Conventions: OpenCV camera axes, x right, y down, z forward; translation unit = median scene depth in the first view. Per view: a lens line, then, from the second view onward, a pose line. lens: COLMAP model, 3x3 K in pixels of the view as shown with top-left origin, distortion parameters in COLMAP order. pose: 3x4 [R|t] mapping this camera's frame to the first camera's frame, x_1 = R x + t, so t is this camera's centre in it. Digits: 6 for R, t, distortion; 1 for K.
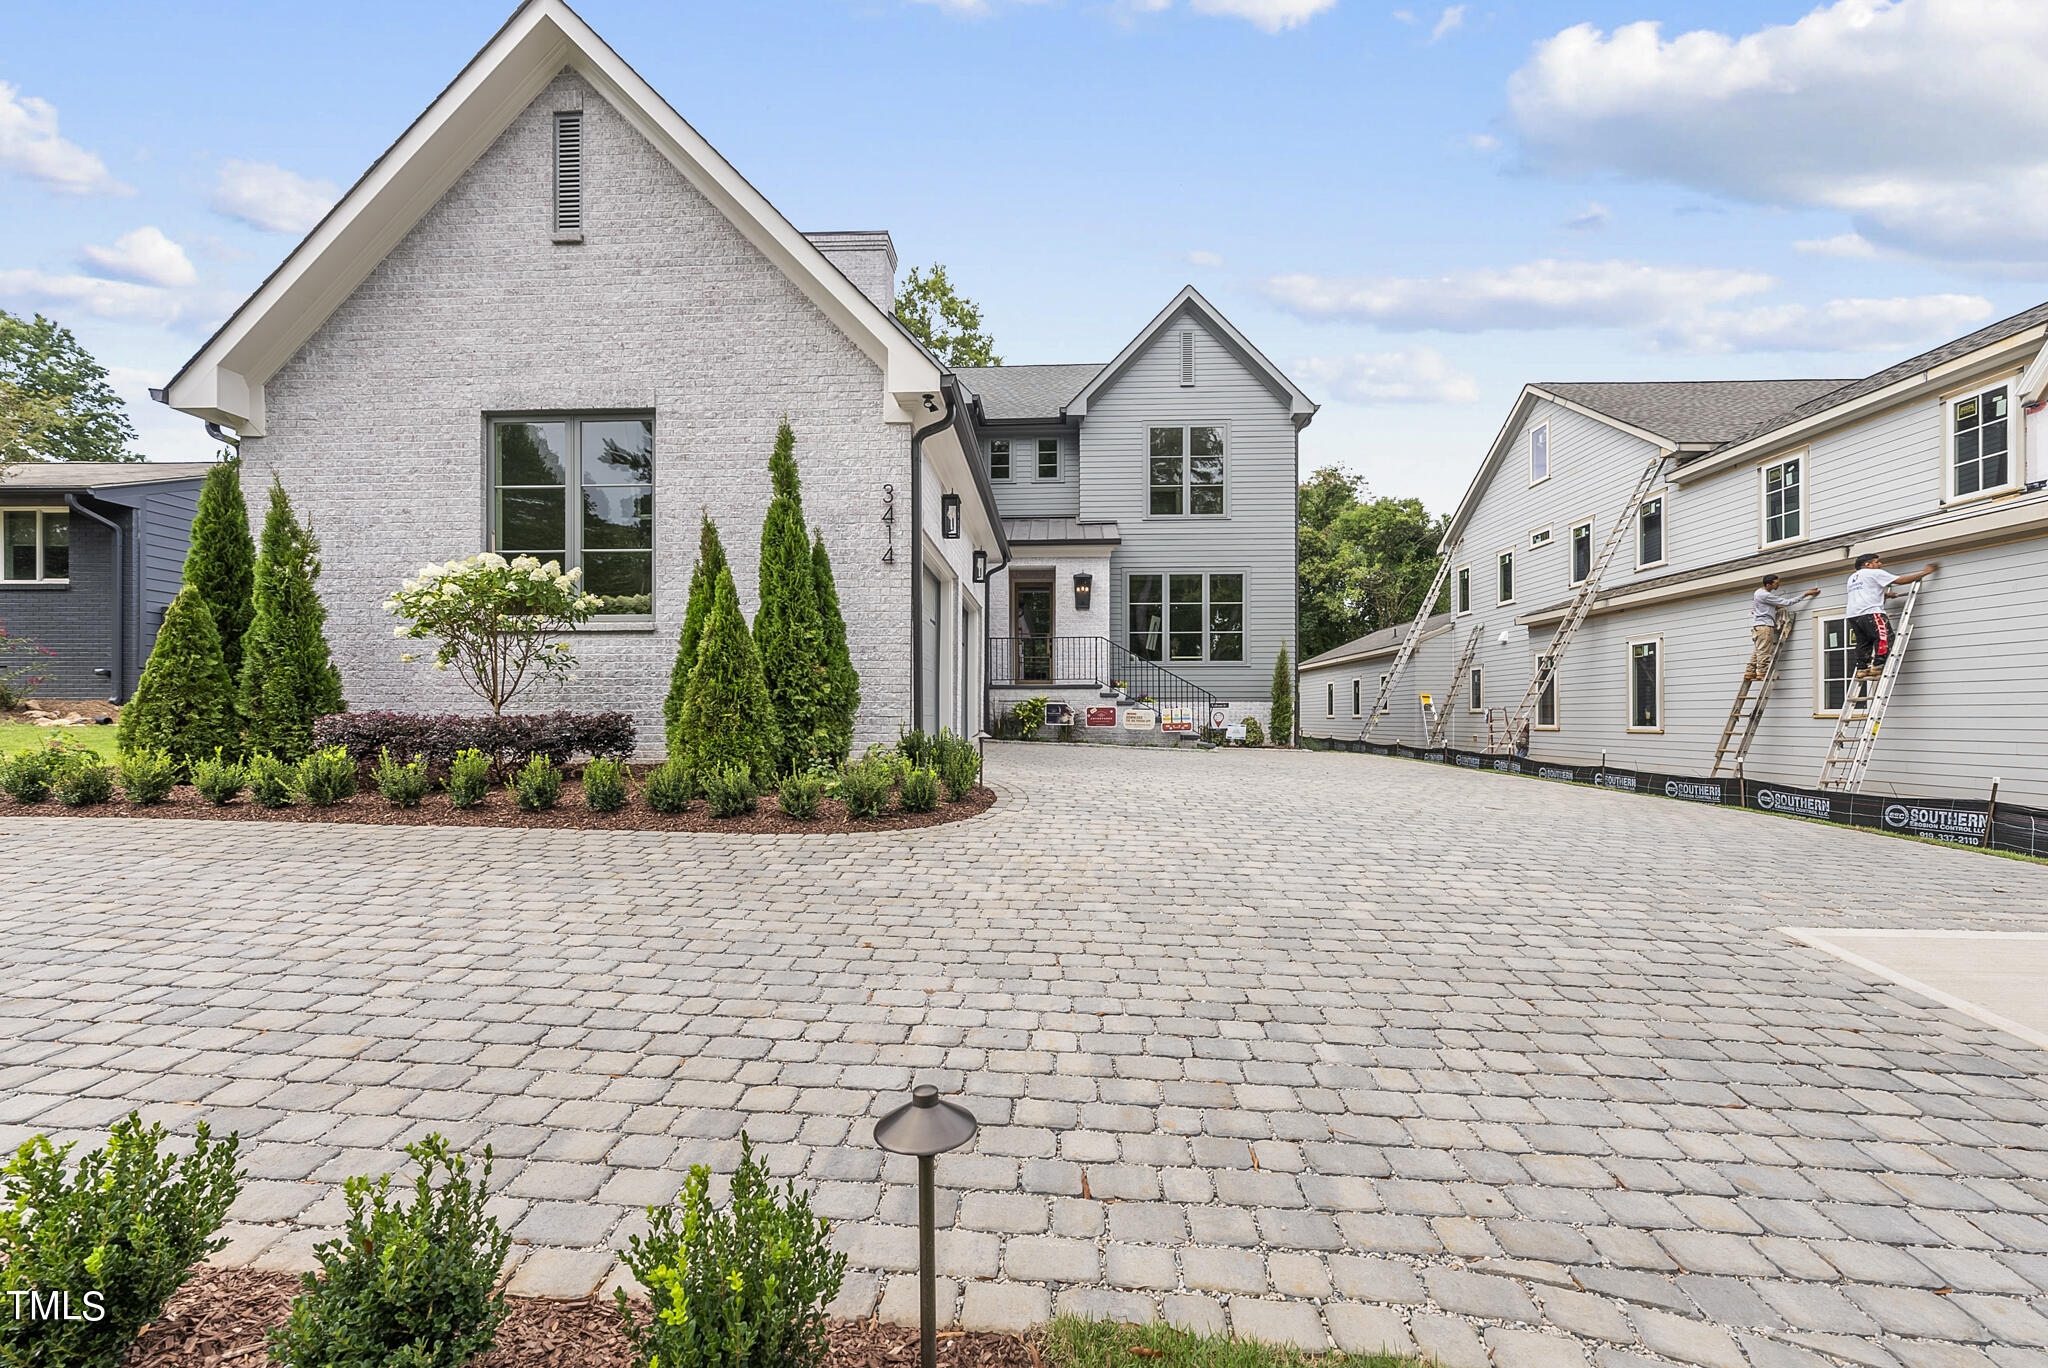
lens RADIAL K [[756.2, 0, 1022.1], [0, 756.2, 709.9], [0, 0, 1]] dist [0.000297, 0.000054]
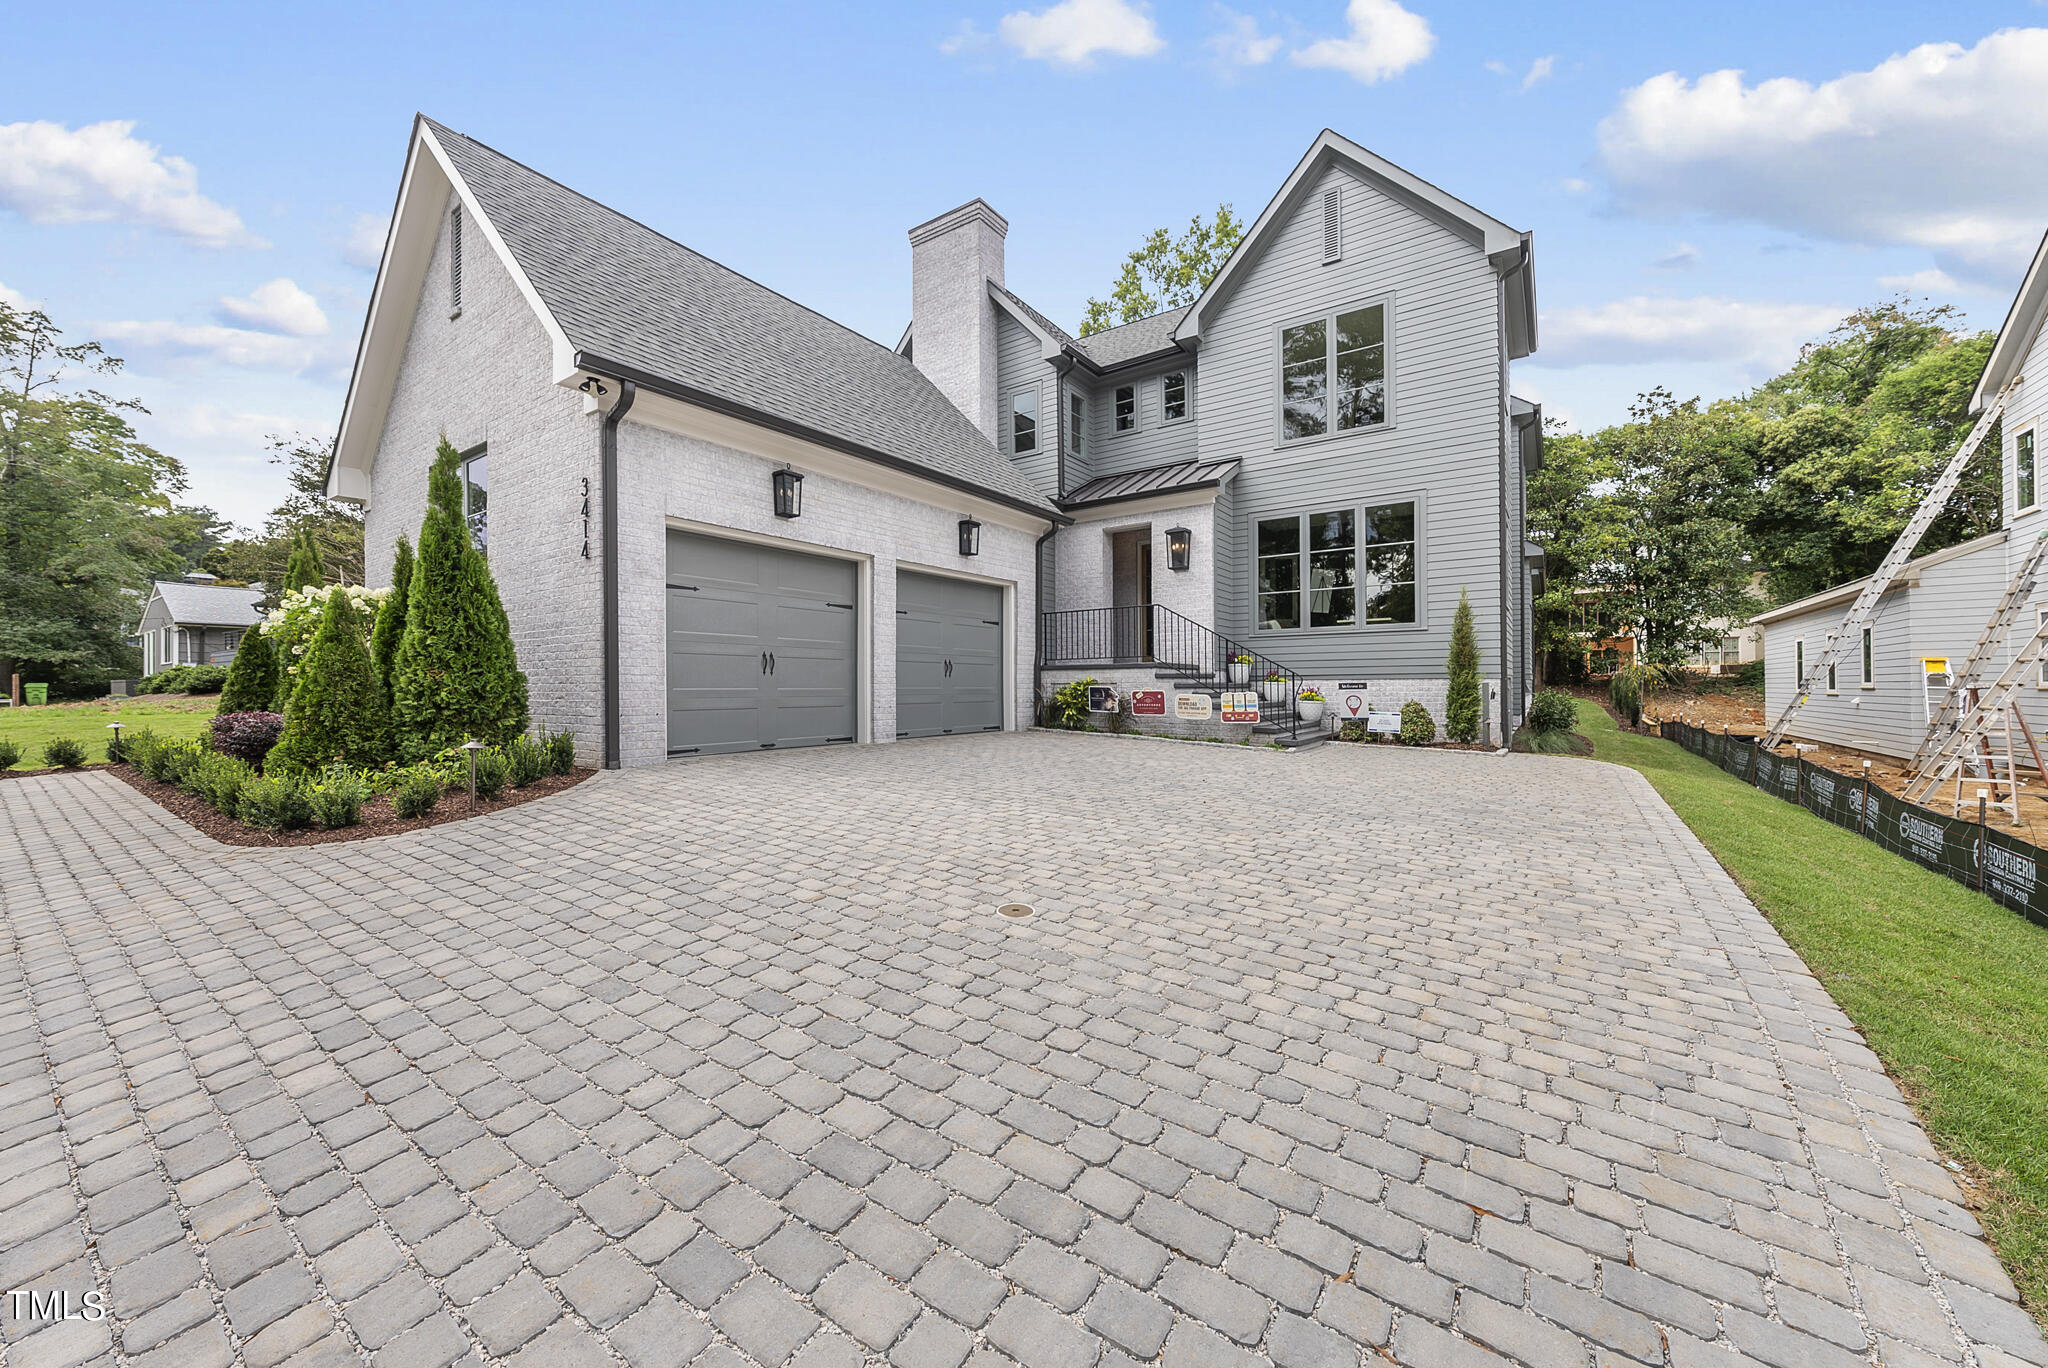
lens RADIAL K [[743.6, 0, 1034.6], [0, 743.6, 677.1], [0, 0, 1]] dist [-0.000382, 0.000191]
pose [[0.847584, -0.008809, -0.530587, 0.357610], [0.007237, 0.999961, -0.005041, -0.013082], [0.530611, 0.000433, 0.847615, 0.215309]]
